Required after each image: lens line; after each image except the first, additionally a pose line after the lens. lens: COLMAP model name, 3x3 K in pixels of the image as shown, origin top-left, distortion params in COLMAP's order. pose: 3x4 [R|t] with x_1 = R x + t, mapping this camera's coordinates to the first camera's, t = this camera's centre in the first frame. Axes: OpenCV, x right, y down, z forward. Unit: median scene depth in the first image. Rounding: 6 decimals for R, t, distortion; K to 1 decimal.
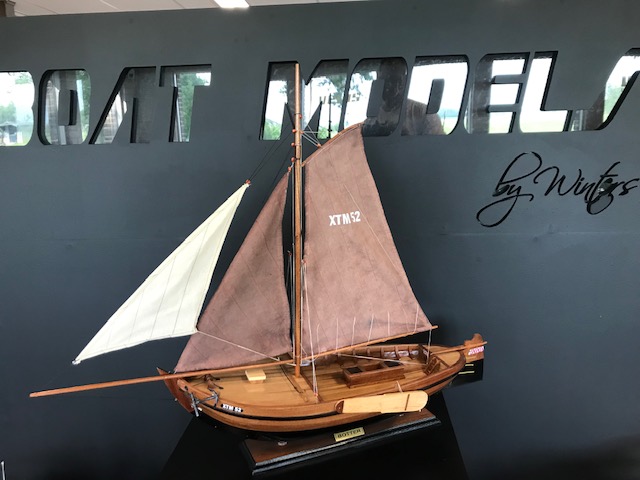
lens RADIAL K [[522.2, 0, 320.0], [0, 522.2, 240.0], [0, 0, 1]] dist [0.097391, -0.166028]
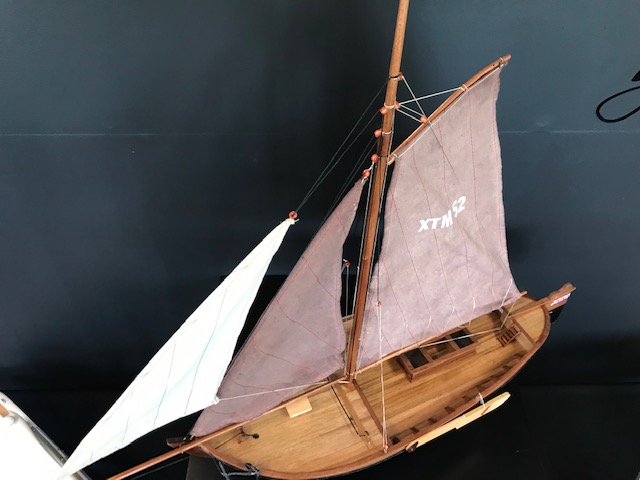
lens RADIAL K [[522.2, 0, 320.0], [0, 522.2, 240.0], [0, 0, 1]] dist [0.097391, -0.166028]
pose [[0.996235, -0.039954, 0.076938, -0.138087], [-0.008278, 0.839574, 0.543183, -0.340359], [-0.086297, -0.541775, 0.836082, 0.499968]]
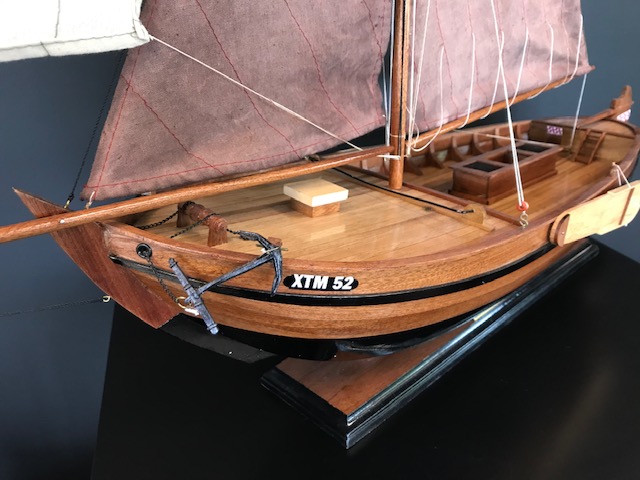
lens RADIAL K [[545.5, 0, 320.8], [0, 545.5, 230.6], [0, 0, 1]] dist [-0.007916, 0.001724]
pose [[0.937573, -0.164506, 0.306423, -0.235416], [0.103729, 0.973228, 0.205103, 0.206266], [-0.331960, -0.160514, 0.929536, 0.652914]]
